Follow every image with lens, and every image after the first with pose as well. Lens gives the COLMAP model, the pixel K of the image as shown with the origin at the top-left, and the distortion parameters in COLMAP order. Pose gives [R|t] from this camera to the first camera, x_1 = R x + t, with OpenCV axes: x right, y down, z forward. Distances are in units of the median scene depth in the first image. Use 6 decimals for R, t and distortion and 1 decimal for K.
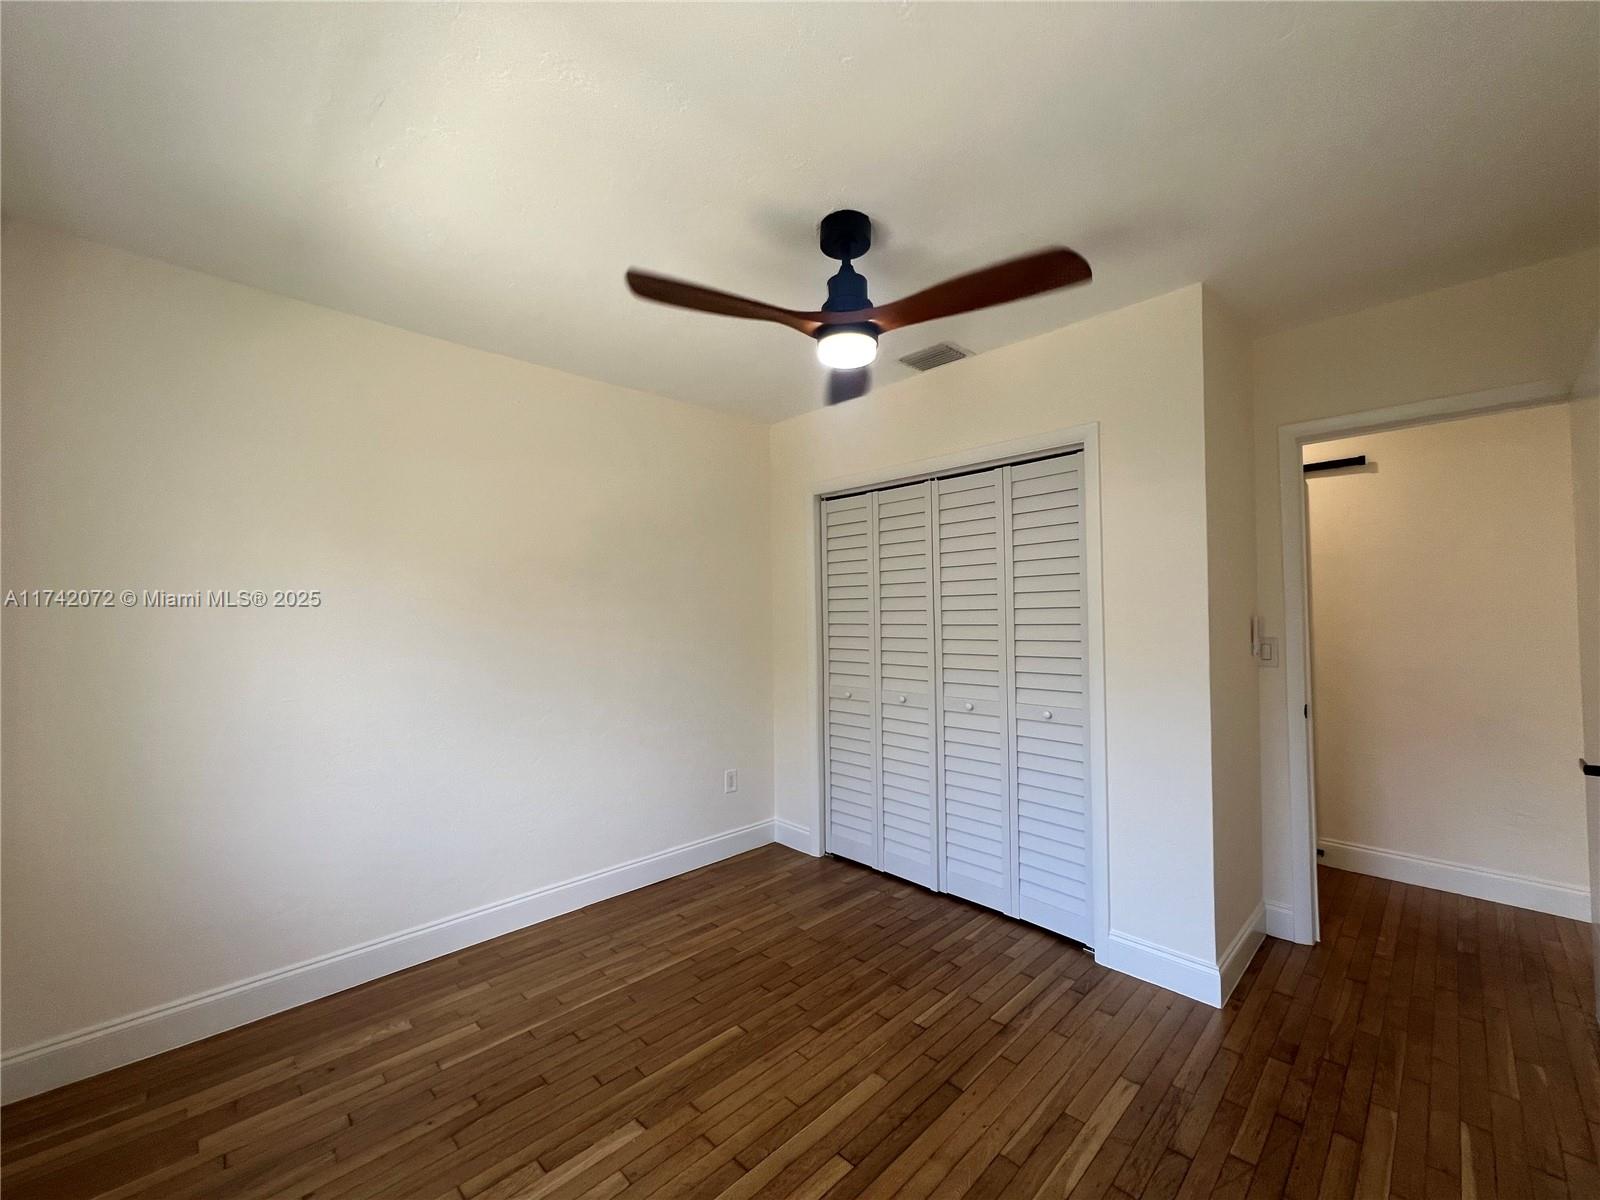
lens RADIAL K [[641.4, 0, 796.6], [0, 641.4, 603.5], [0, 0, 1]] dist [0.000343, -0.000004]
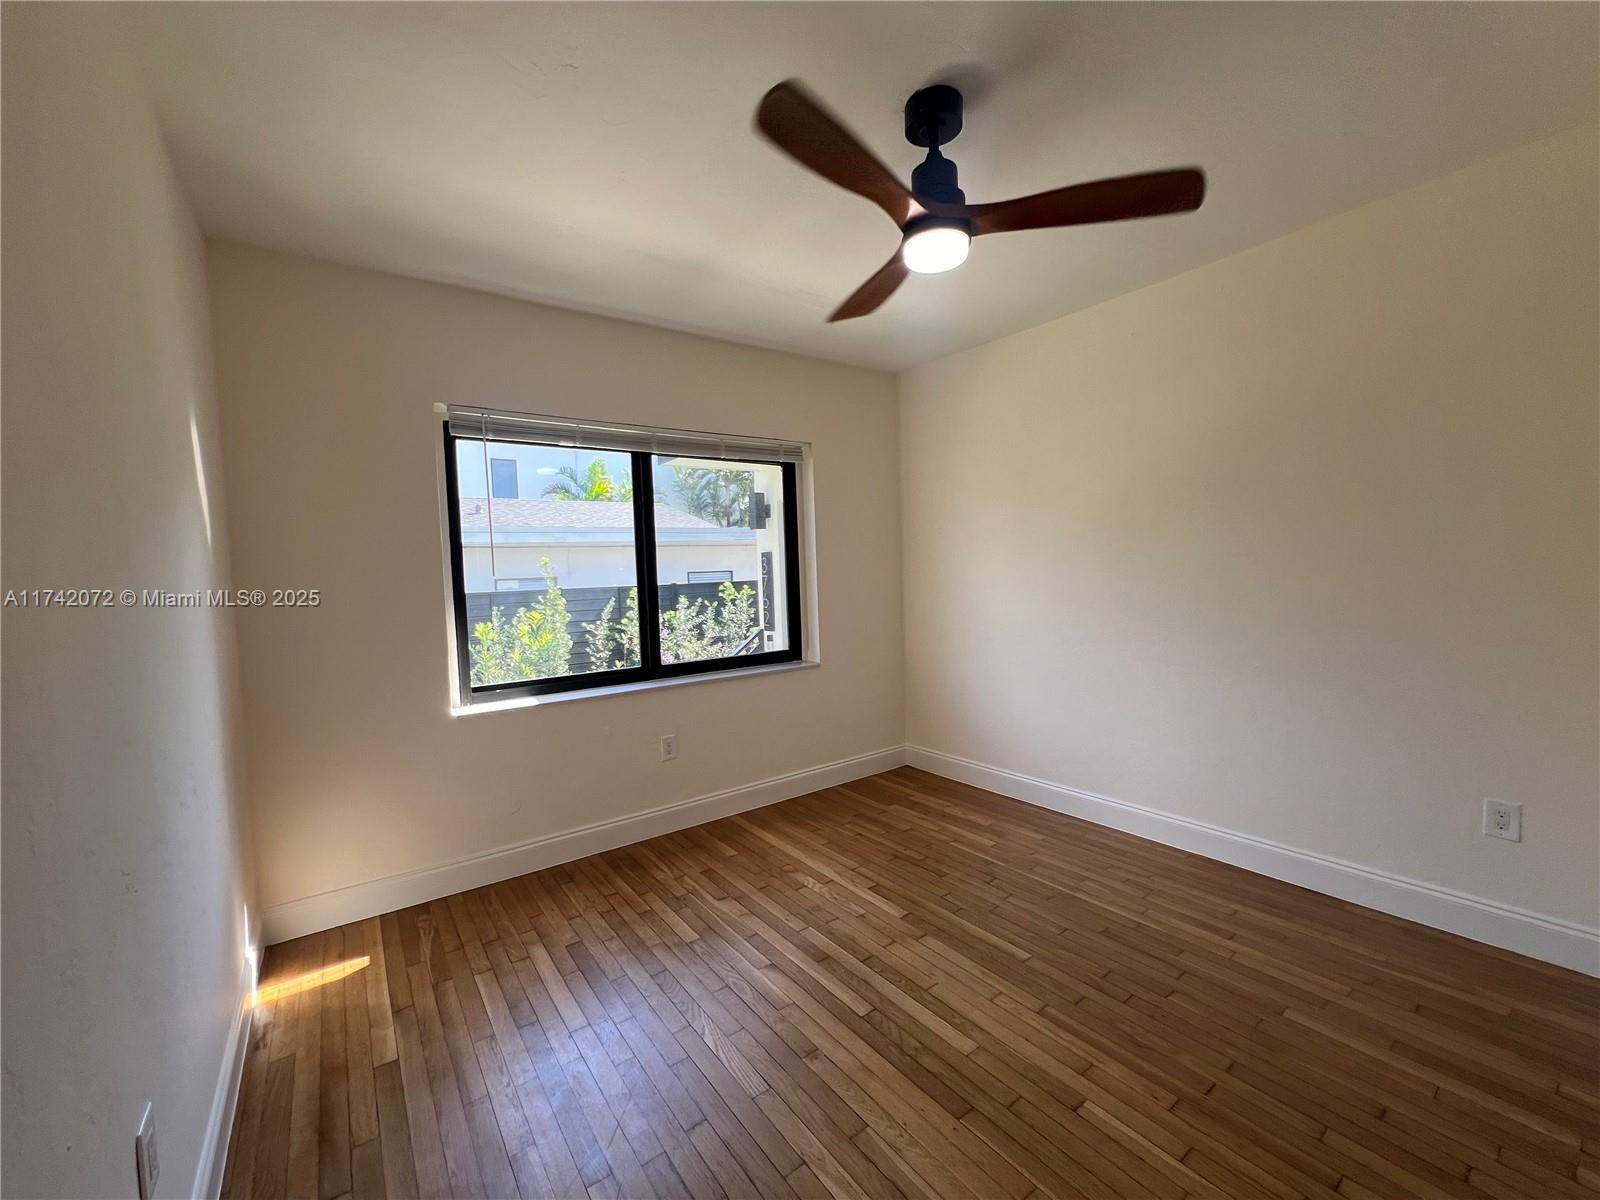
lens RADIAL K [[644.4, 0, 798.6], [0, 644.4, 601.2], [0, 0, 1]] dist [-0.001464, 0.000381]
pose [[-0.138143, 0.063875, -0.988350, 0.909491], [0.054753, 0.996885, 0.056773, 0.030214], [0.988898, -0.046273, -0.141210, 0.805836]]
